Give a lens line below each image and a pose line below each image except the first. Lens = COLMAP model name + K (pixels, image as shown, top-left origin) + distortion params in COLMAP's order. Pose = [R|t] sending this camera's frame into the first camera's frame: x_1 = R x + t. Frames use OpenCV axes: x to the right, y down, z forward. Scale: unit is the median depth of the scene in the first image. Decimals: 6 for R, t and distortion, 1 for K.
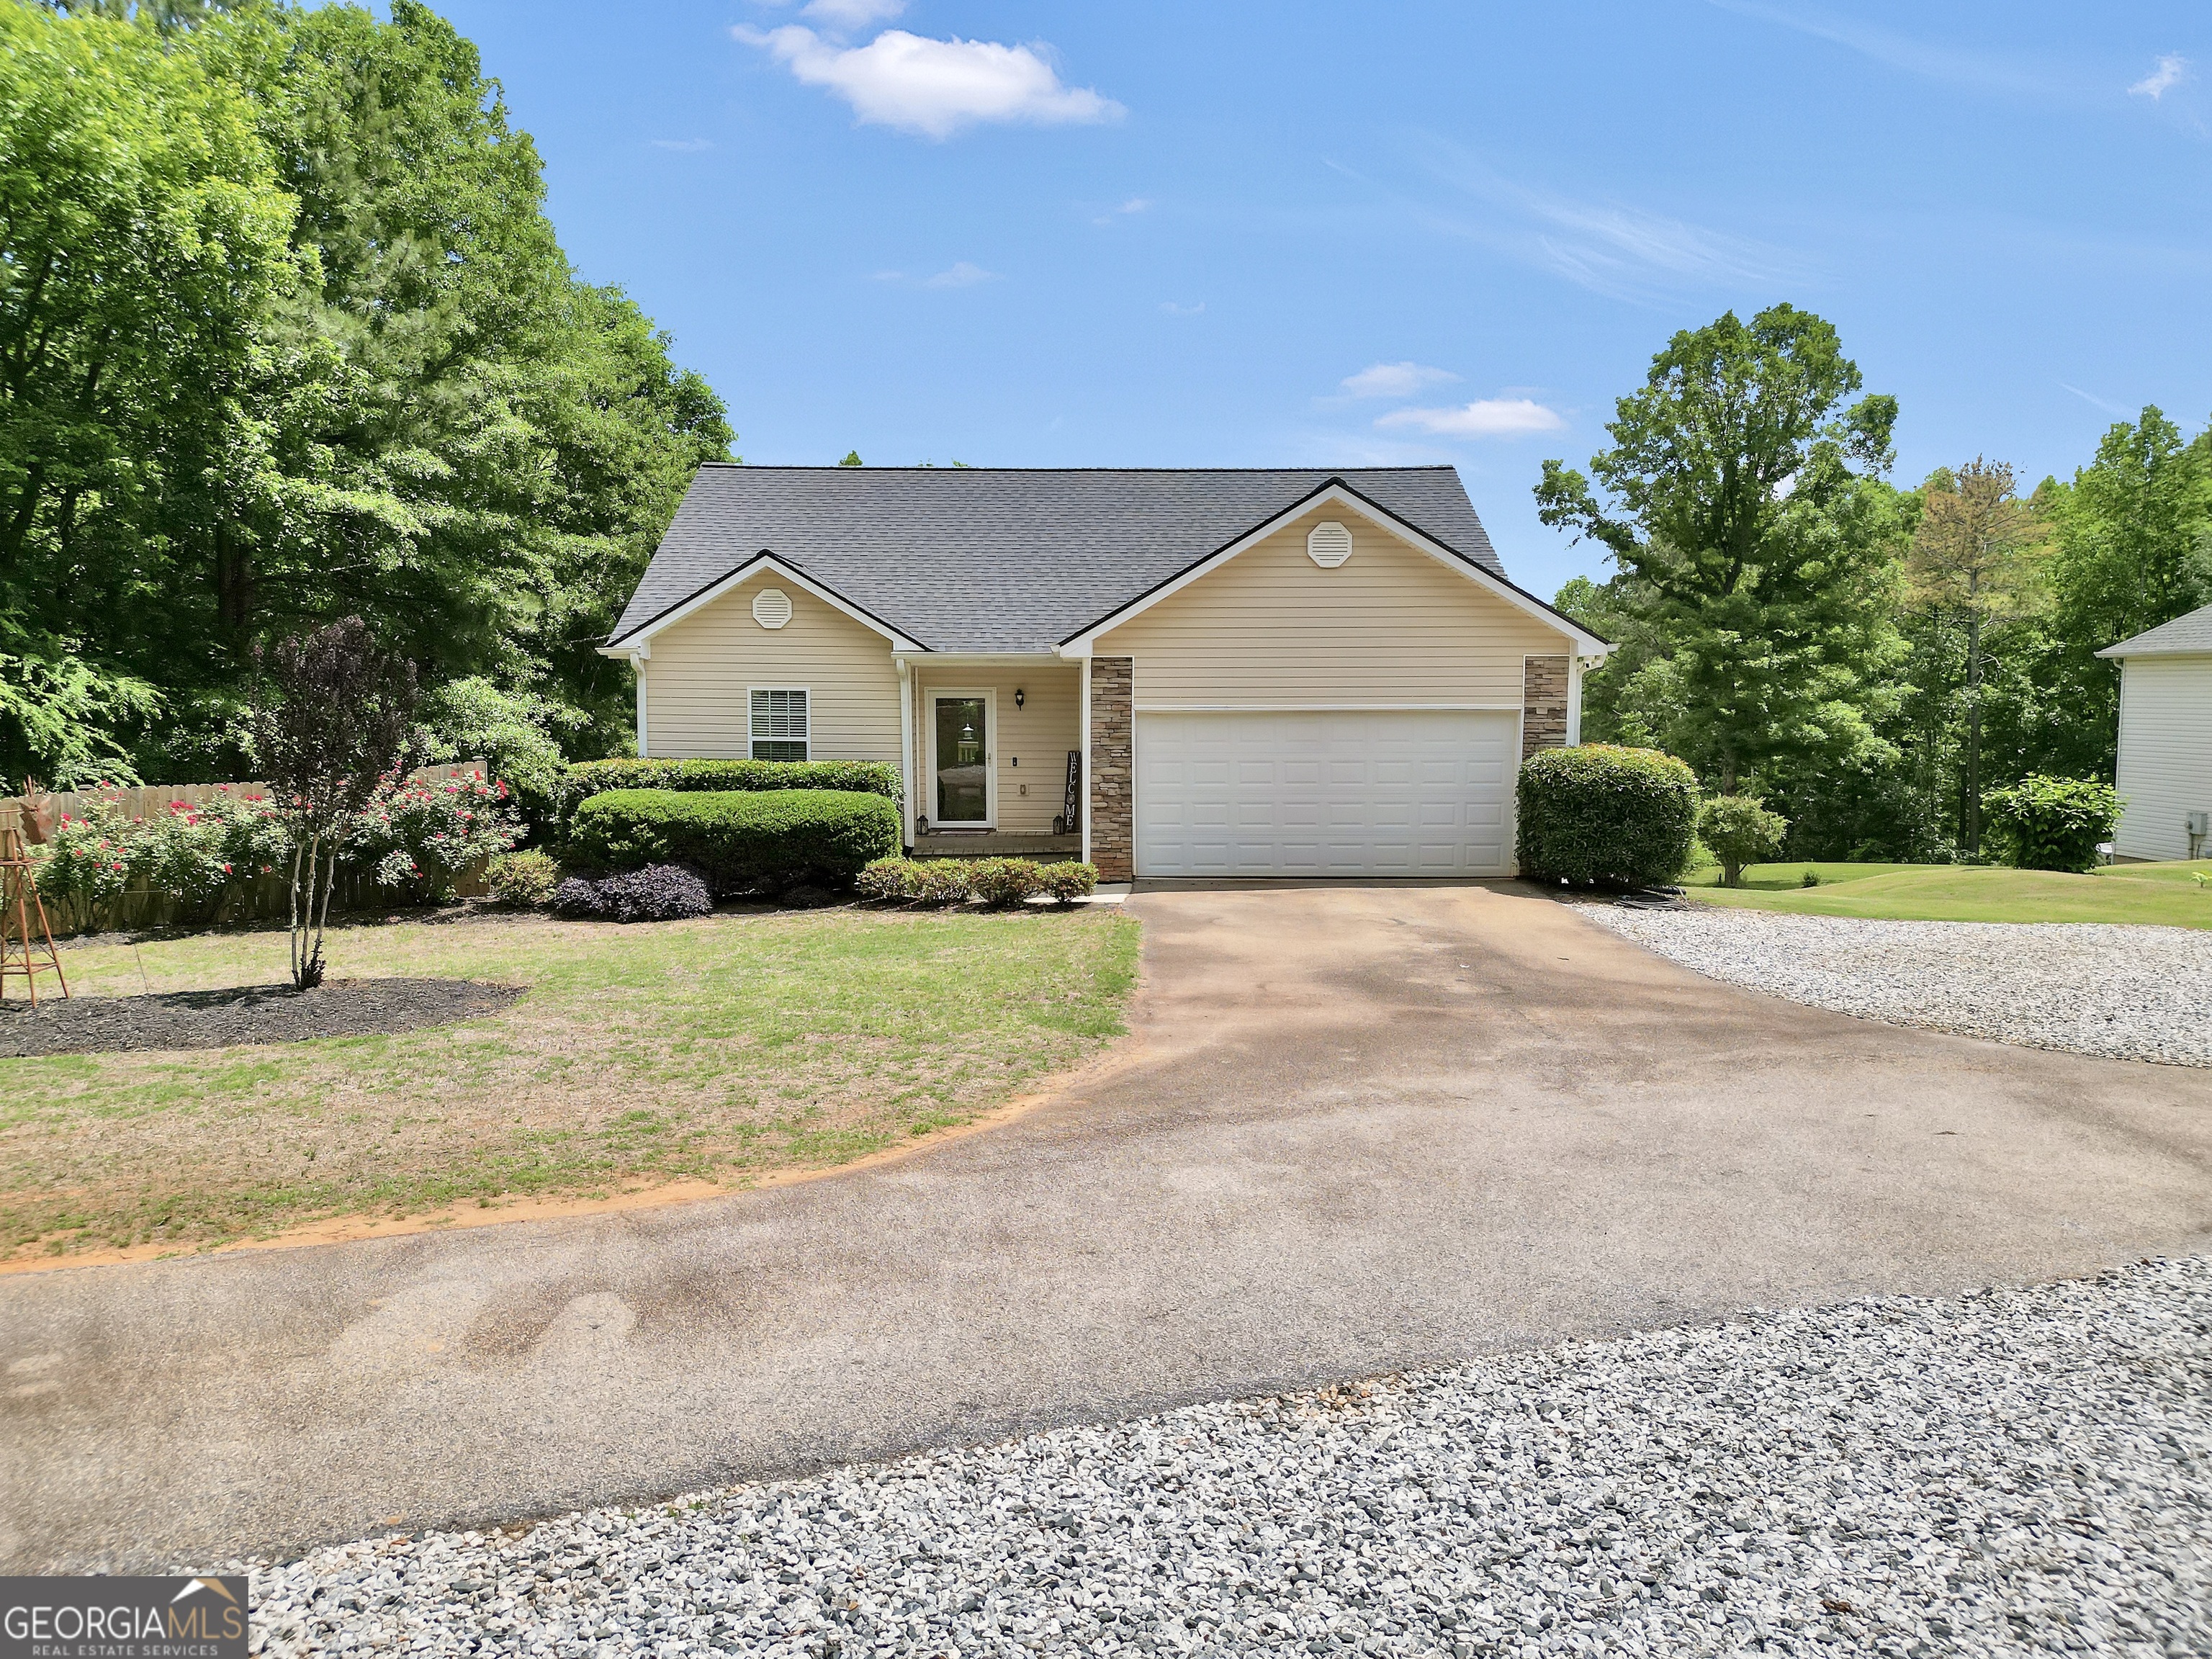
lens RADIAL K [[1566.5, 0, 1106.0], [0, 1566.5, 829.5], [0, 0, 1]] dist [0.050533, -0.004274]
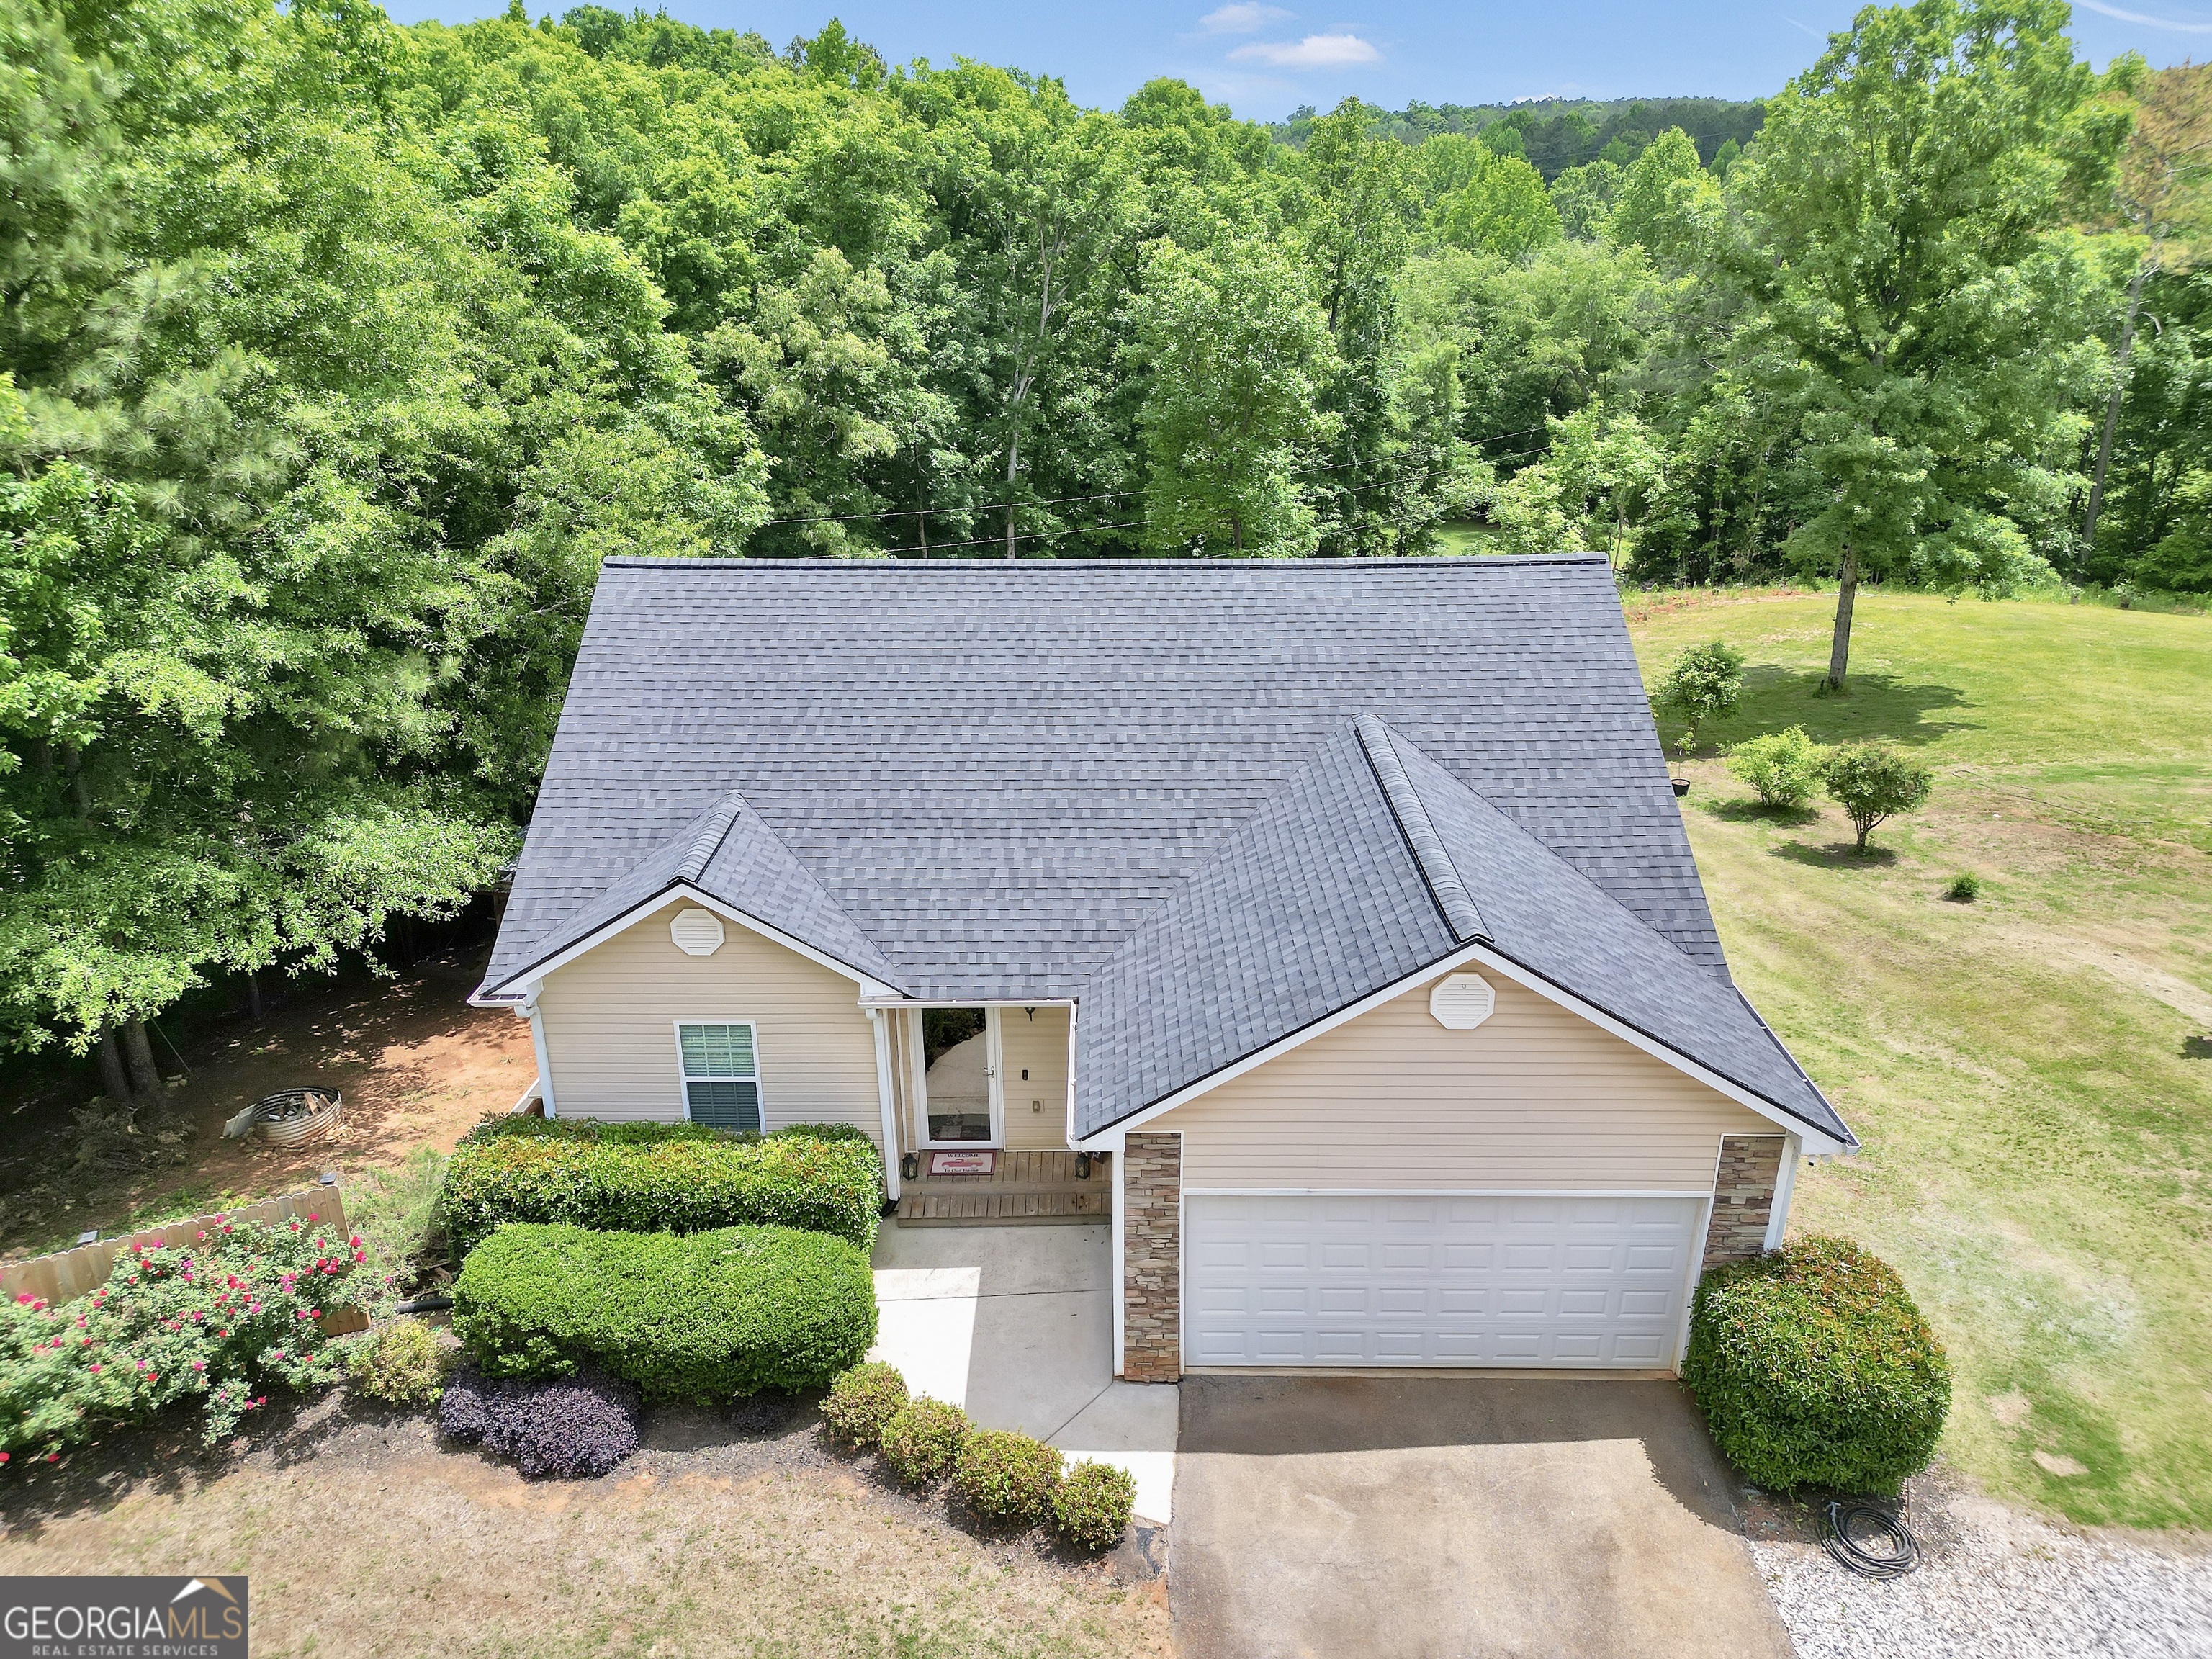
lens RADIAL K [[1571.9, 0, 1106.0], [0, 1571.9, 829.5], [0, 0, 1]] dist [0.026381, -0.001135]
pose [[0.999836, -0.001464, -0.018035, -0.004734], [0.006735, 0.955210, 0.295853, -0.460198], [0.016794, -0.295926, 0.955063, 0.339966]]
